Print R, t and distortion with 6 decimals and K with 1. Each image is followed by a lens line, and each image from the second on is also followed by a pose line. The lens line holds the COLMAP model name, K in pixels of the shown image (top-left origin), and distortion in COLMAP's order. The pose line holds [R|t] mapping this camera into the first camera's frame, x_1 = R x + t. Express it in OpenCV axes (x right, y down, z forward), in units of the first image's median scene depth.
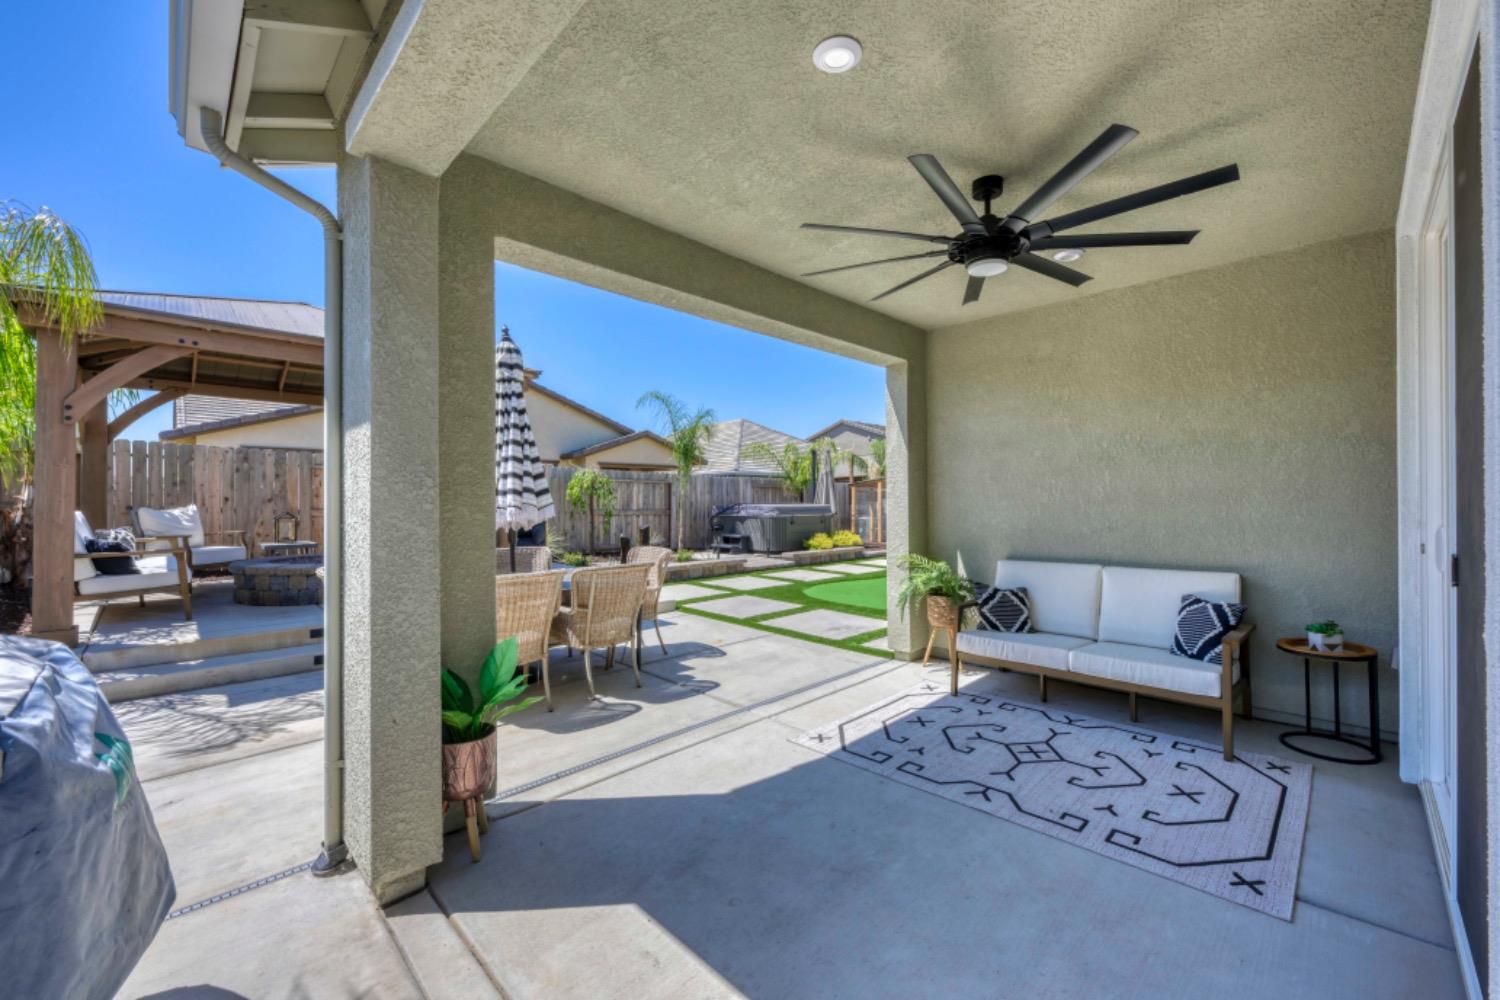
lens RADIAL K [[597.4, 0, 751.8], [0, 597.4, 500.1], [0, 0, 1]] dist [-0.001904, 0.000099]
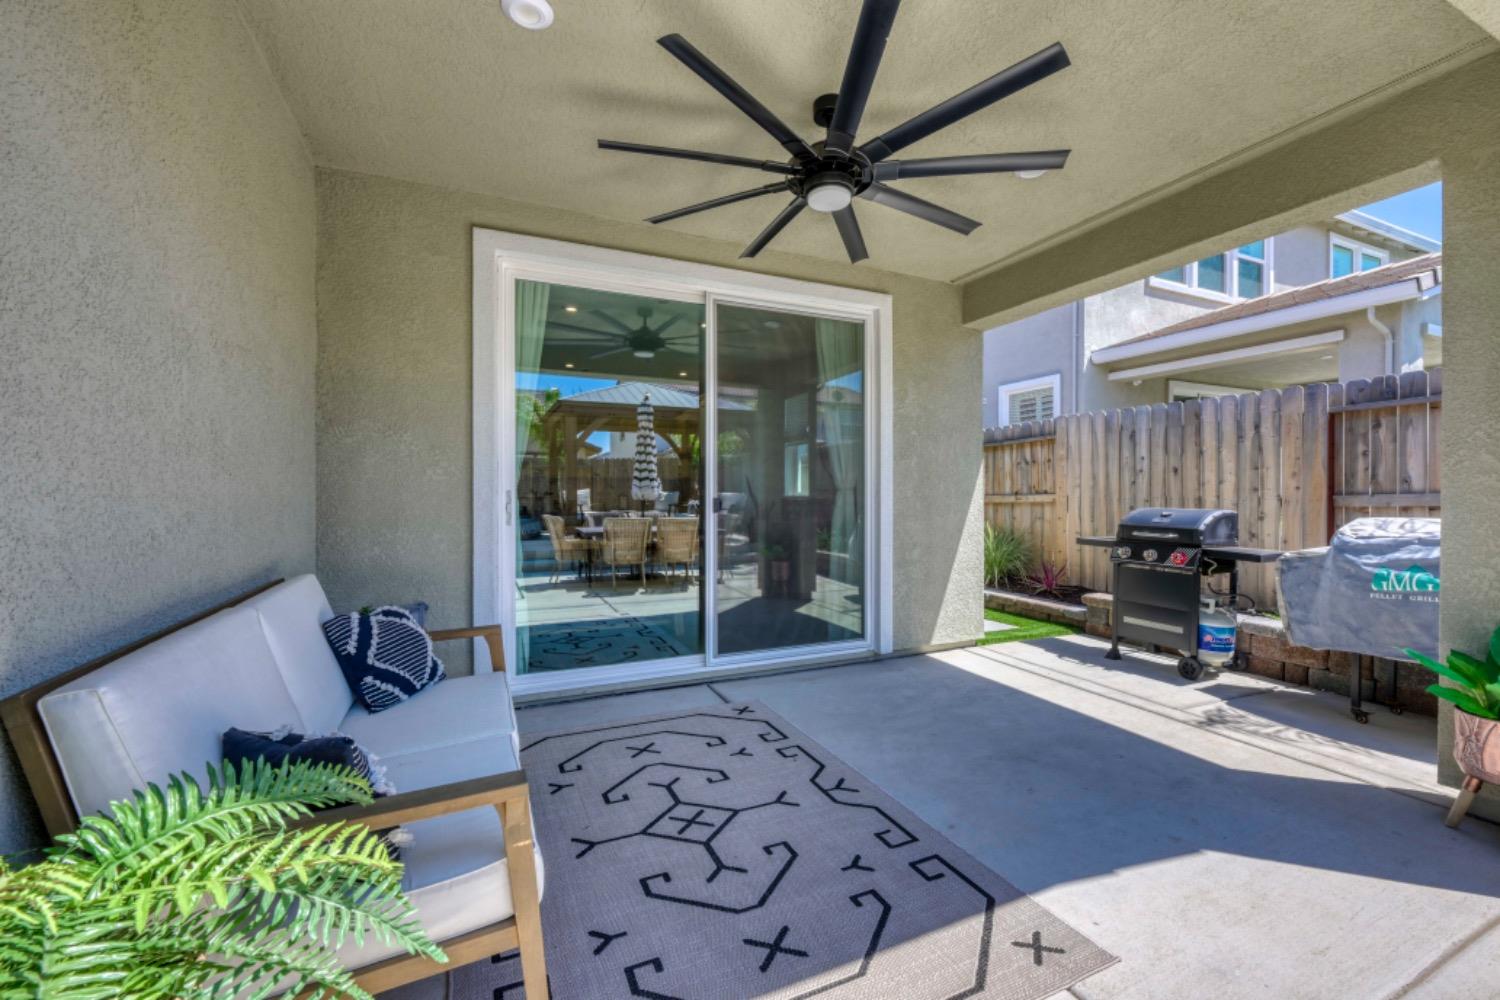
lens RADIAL K [[597.4, 0, 749.7], [0, 597.4, 499.4], [0, 0, 1]] dist [-0.001904, 0.000099]
pose [[-0.935076, -0.002435, 0.354438, 0.175501], [-0.001568, 0.999995, 0.002735, 0.055995], [-0.354443, 0.002002, -0.935075, 1.651166]]
